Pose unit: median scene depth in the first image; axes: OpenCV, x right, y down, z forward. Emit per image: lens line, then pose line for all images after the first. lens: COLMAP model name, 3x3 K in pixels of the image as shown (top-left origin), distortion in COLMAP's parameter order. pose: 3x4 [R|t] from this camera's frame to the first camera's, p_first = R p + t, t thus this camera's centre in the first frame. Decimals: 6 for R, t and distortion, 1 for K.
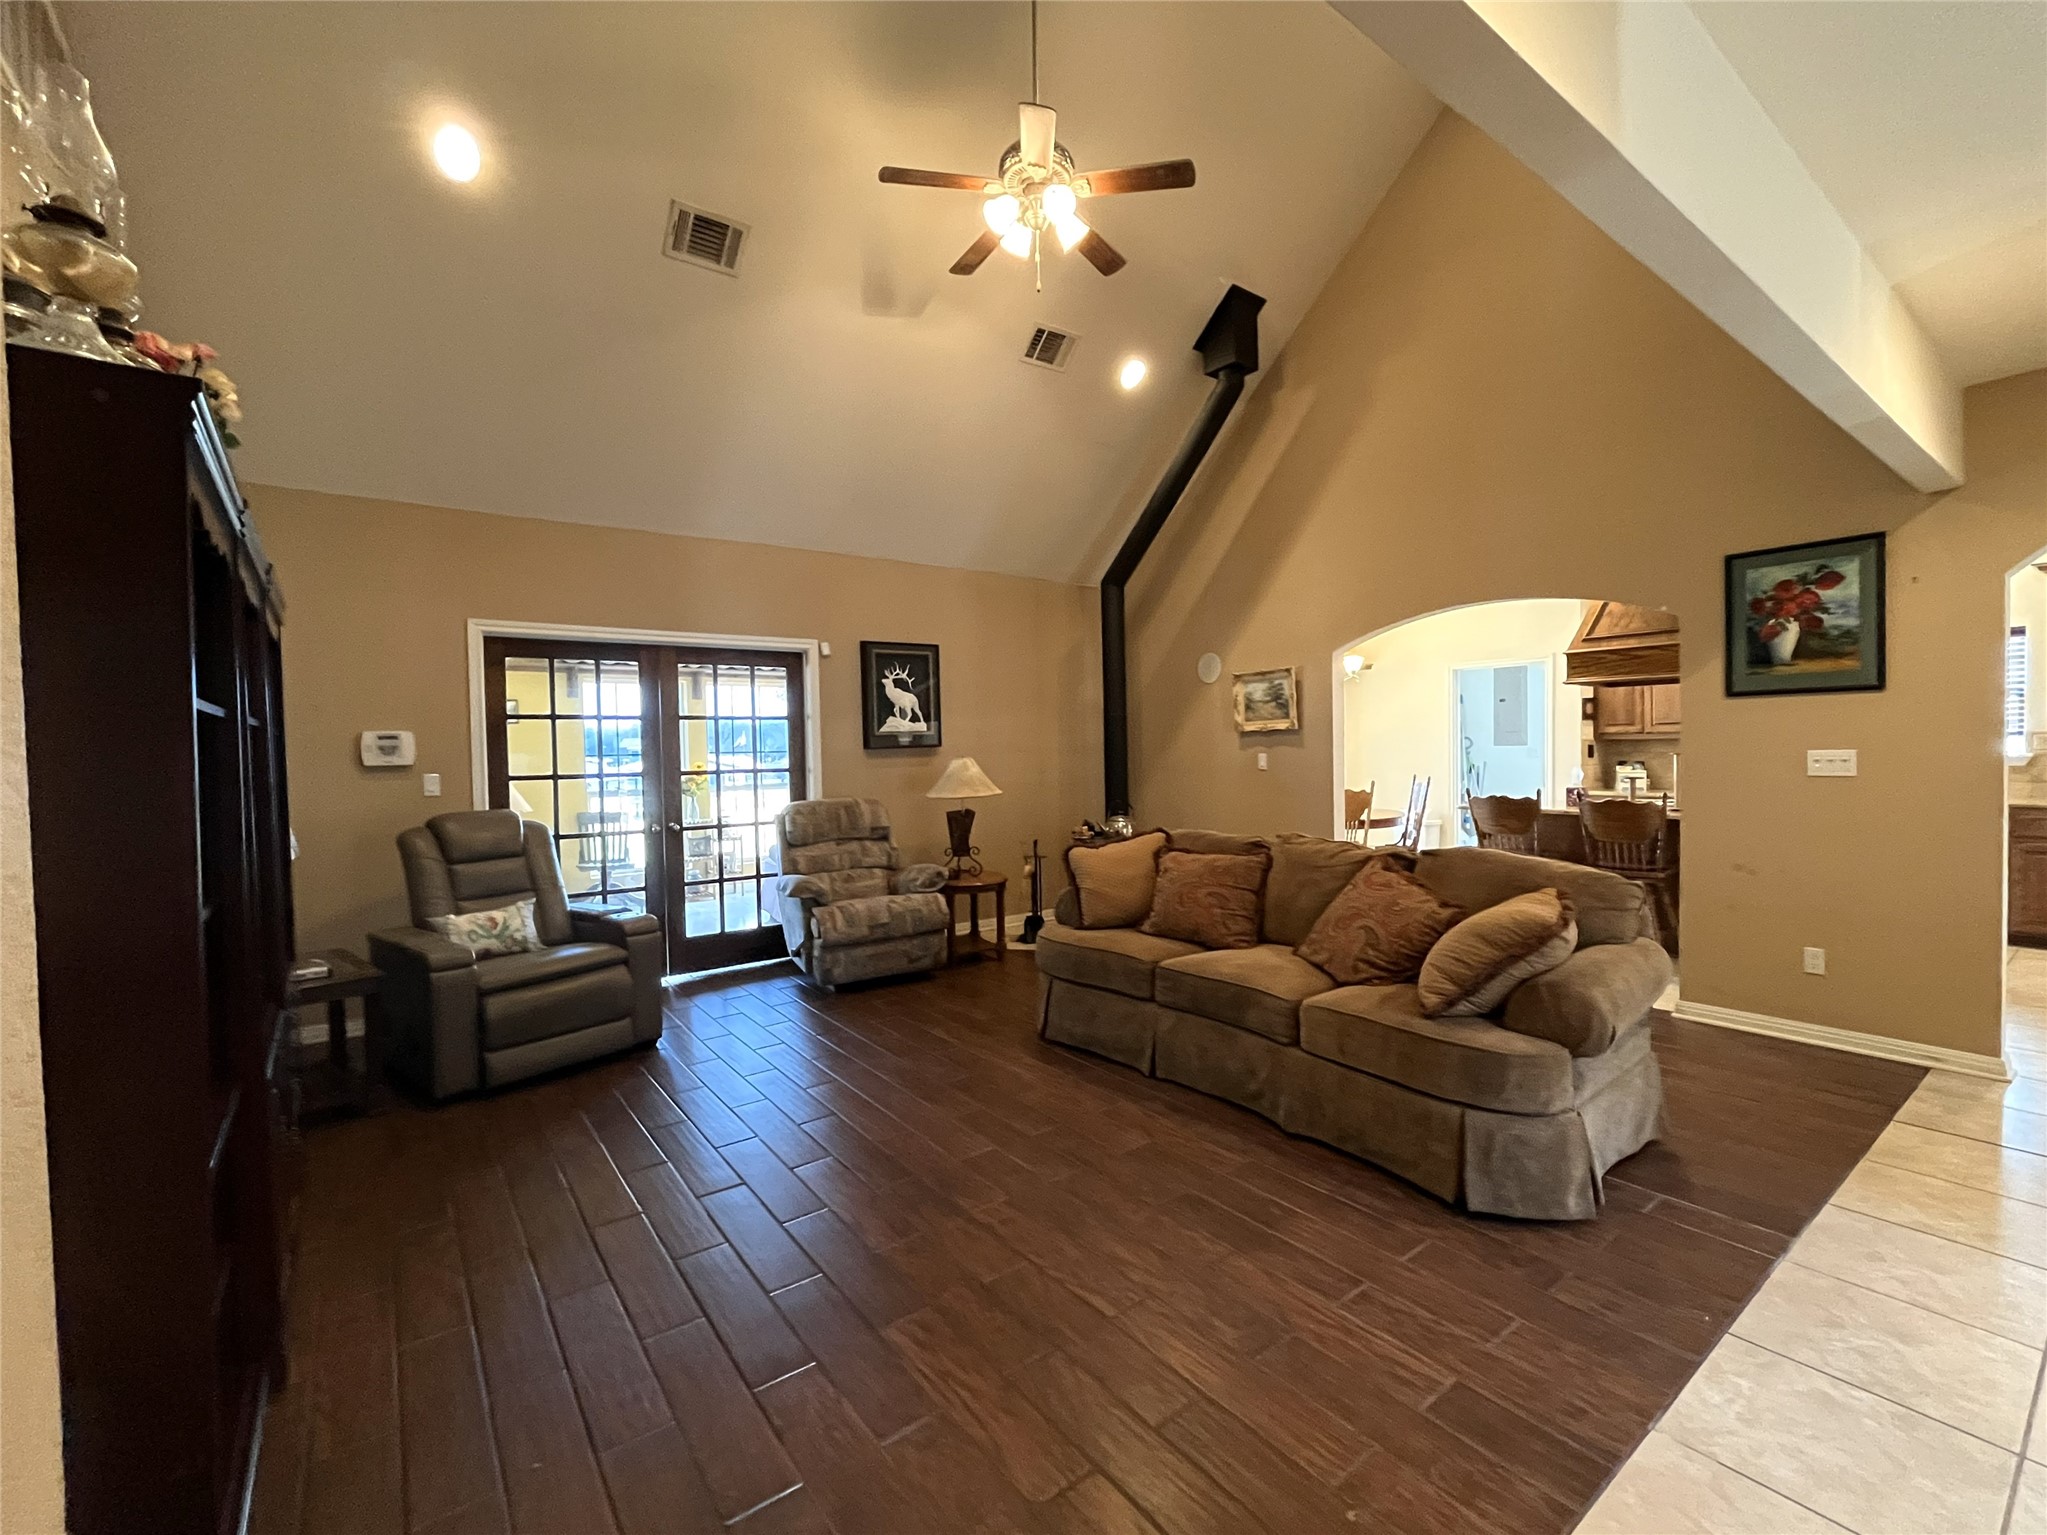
lens RADIAL K [[867.4, 0, 1026.8], [0, 867.4, 776.2], [0, 0, 1]] dist [-0.003409, -0.000133]
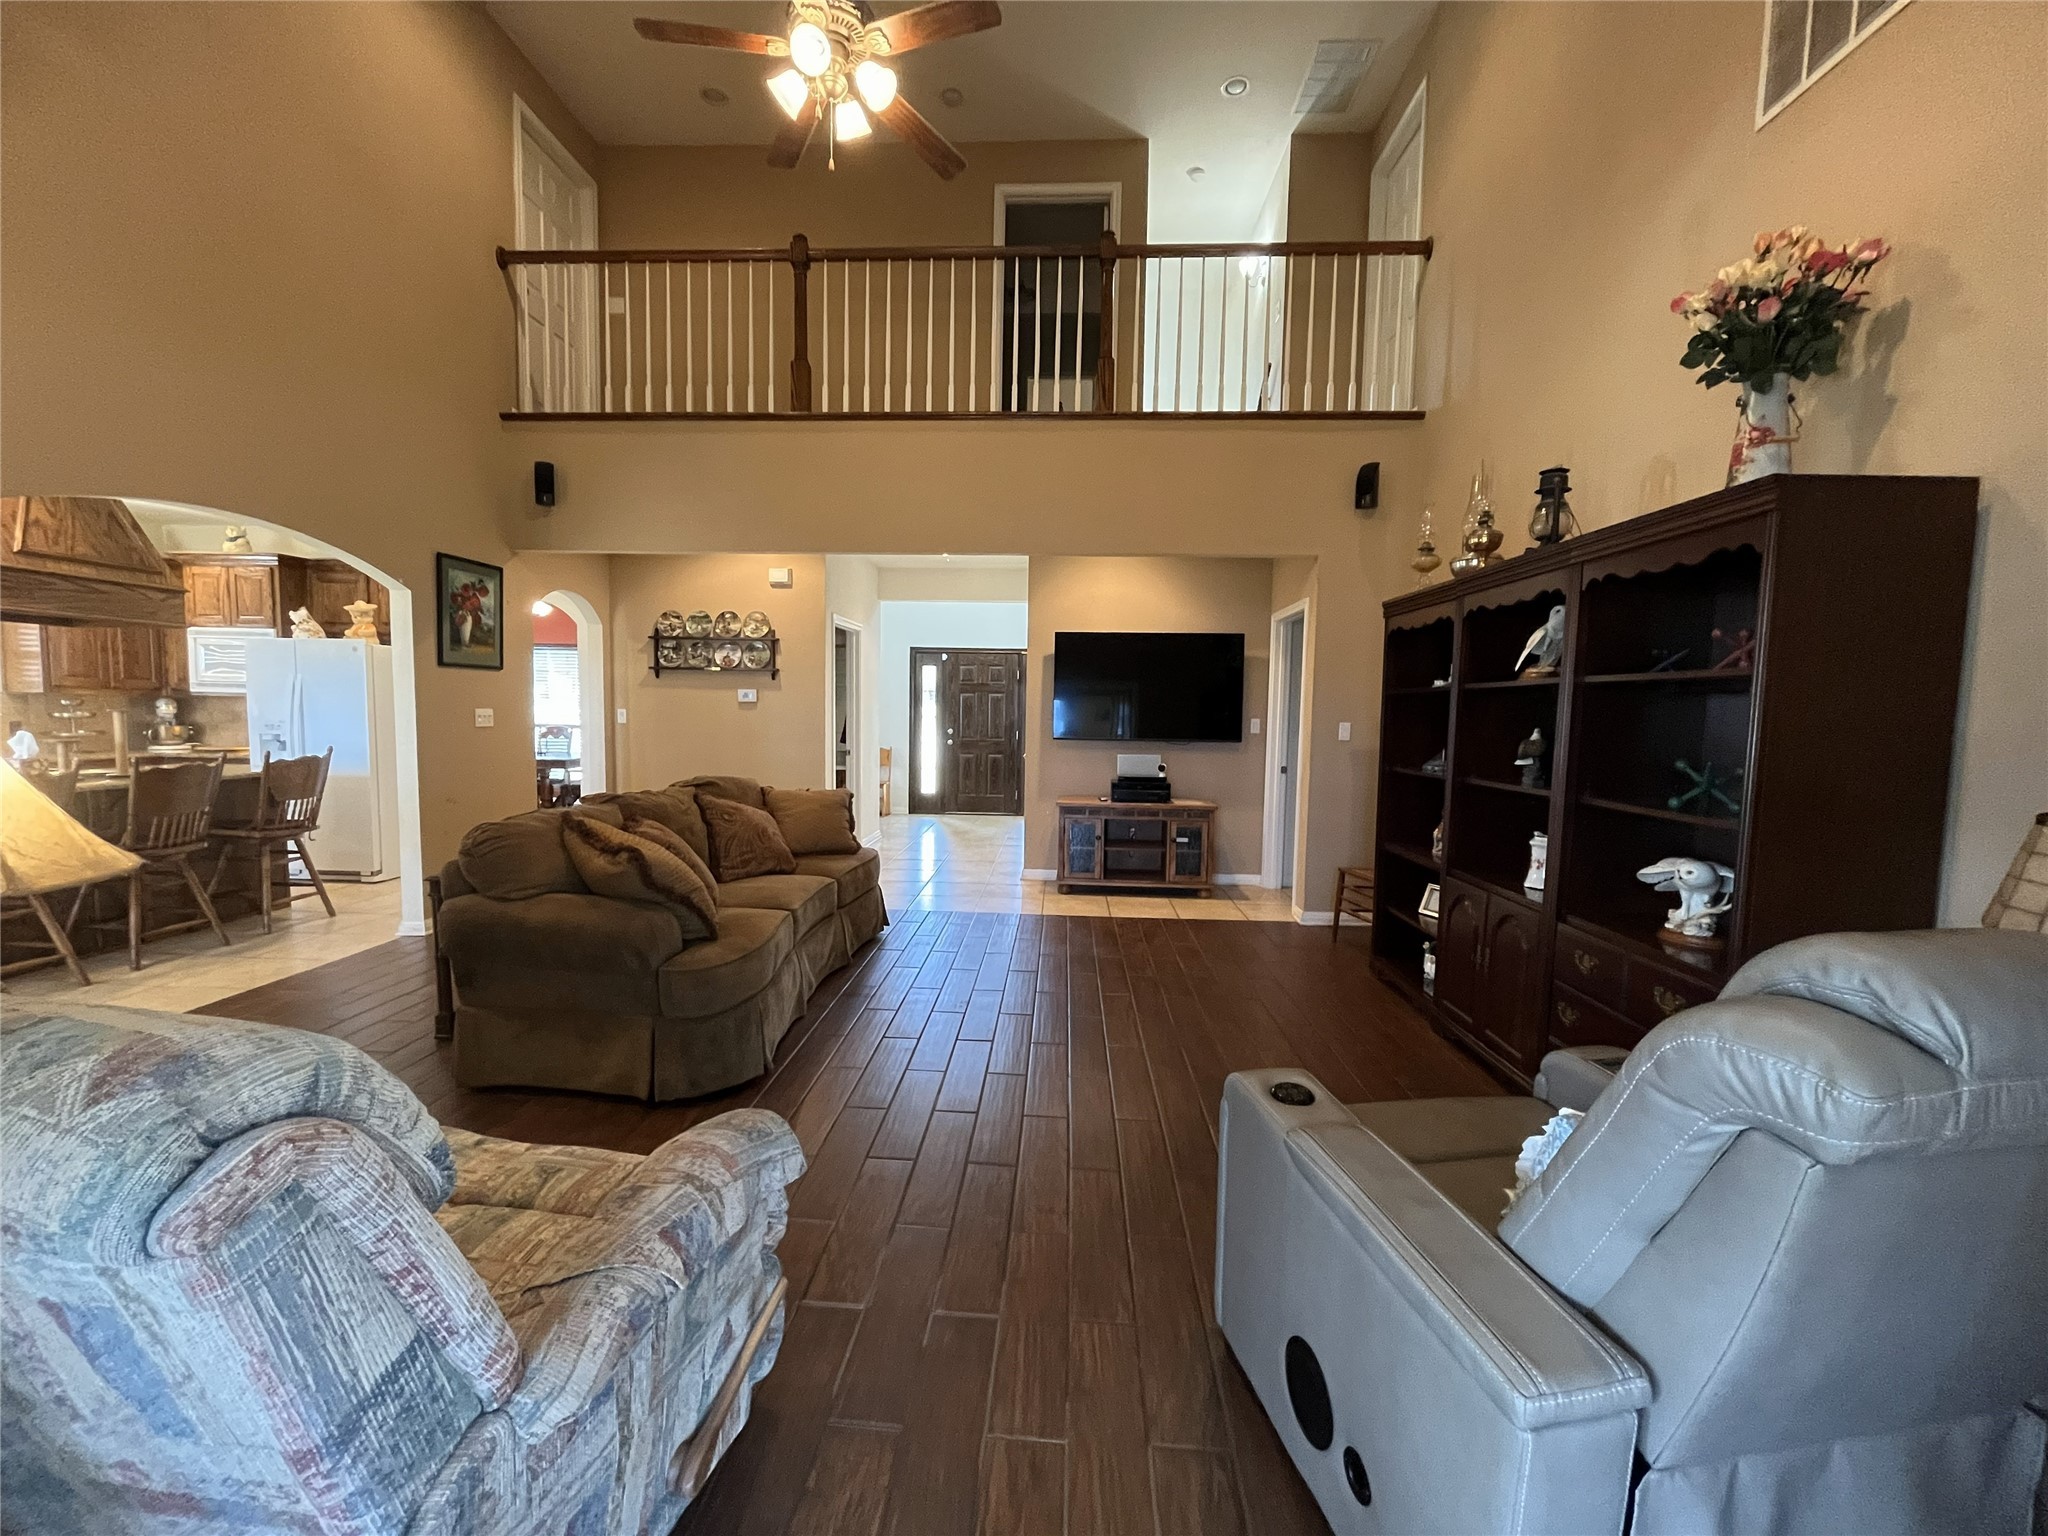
lens RADIAL K [[822.6, 0, 1021.7], [0, 822.6, 777.4], [0, 0, 1]] dist [-0.000363, -0.000258]
pose [[-0.771650, -0.046360, 0.634356, -0.487475], [0.017861, 0.995368, 0.094469, -0.023130], [-0.635797, 0.084228, -0.767247, 1.129576]]
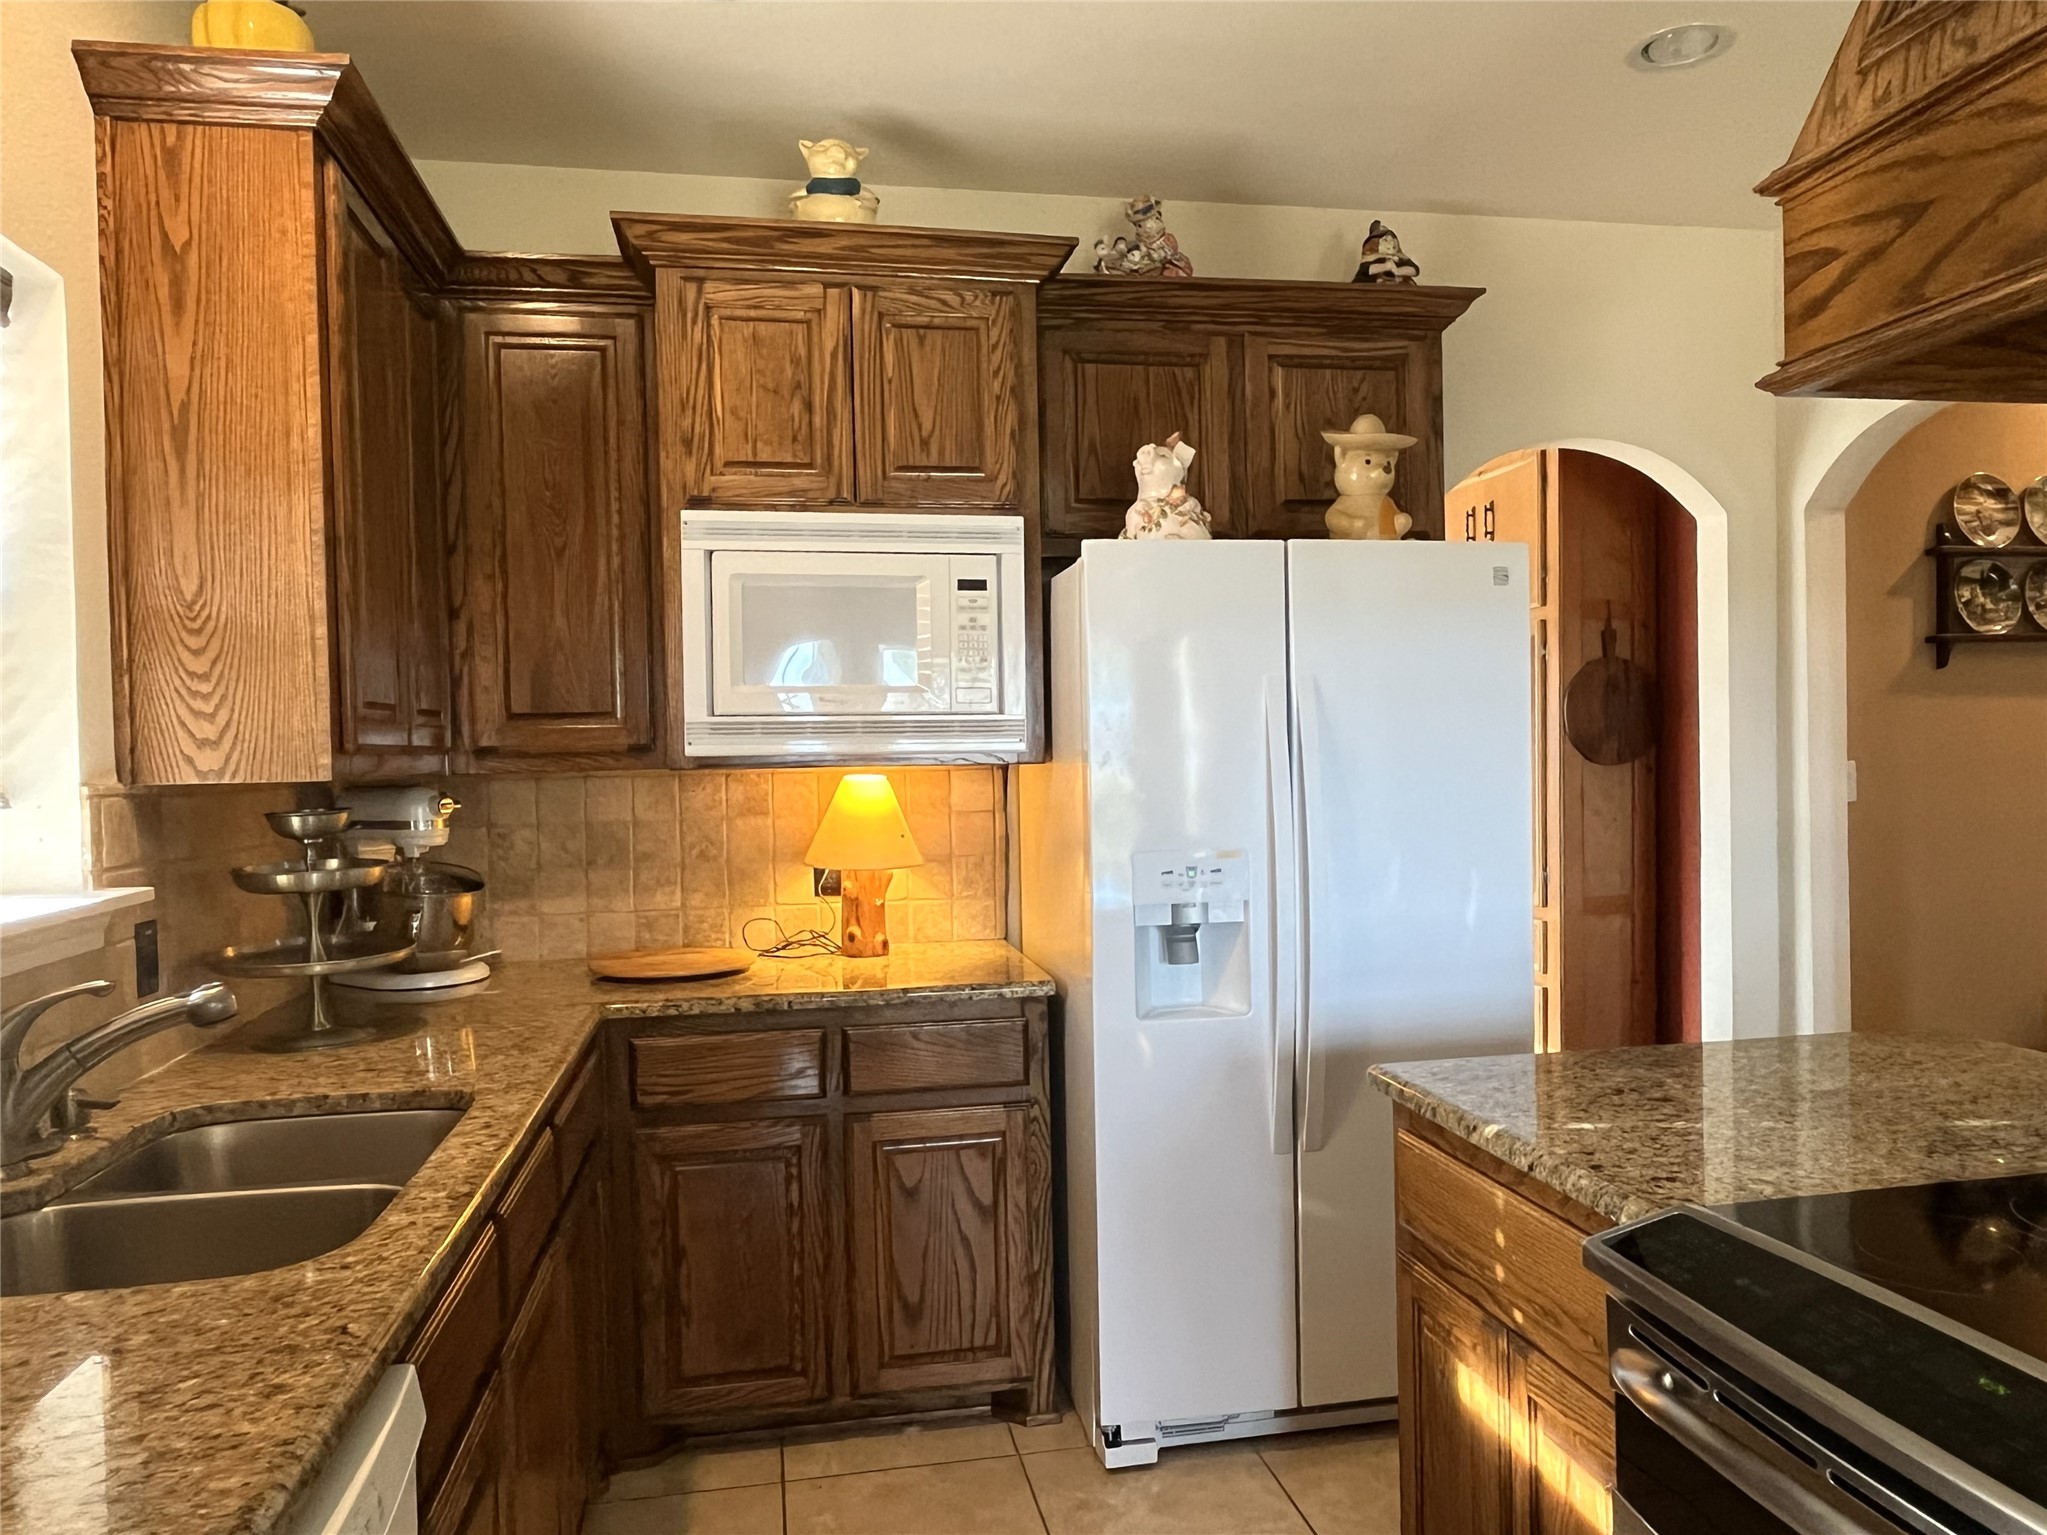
lens RADIAL K [[1408.0, 0, 1032.8], [0, 1408.0, 770.8], [0, 0, 1]] dist [-0.019685, 0.000183]
pose [[-0.897297, 0.029067, 0.440469, 0.937393], [0.051930, 0.997852, 0.039940, -0.067709], [-0.438362, 0.058712, -0.896879, 1.397695]]
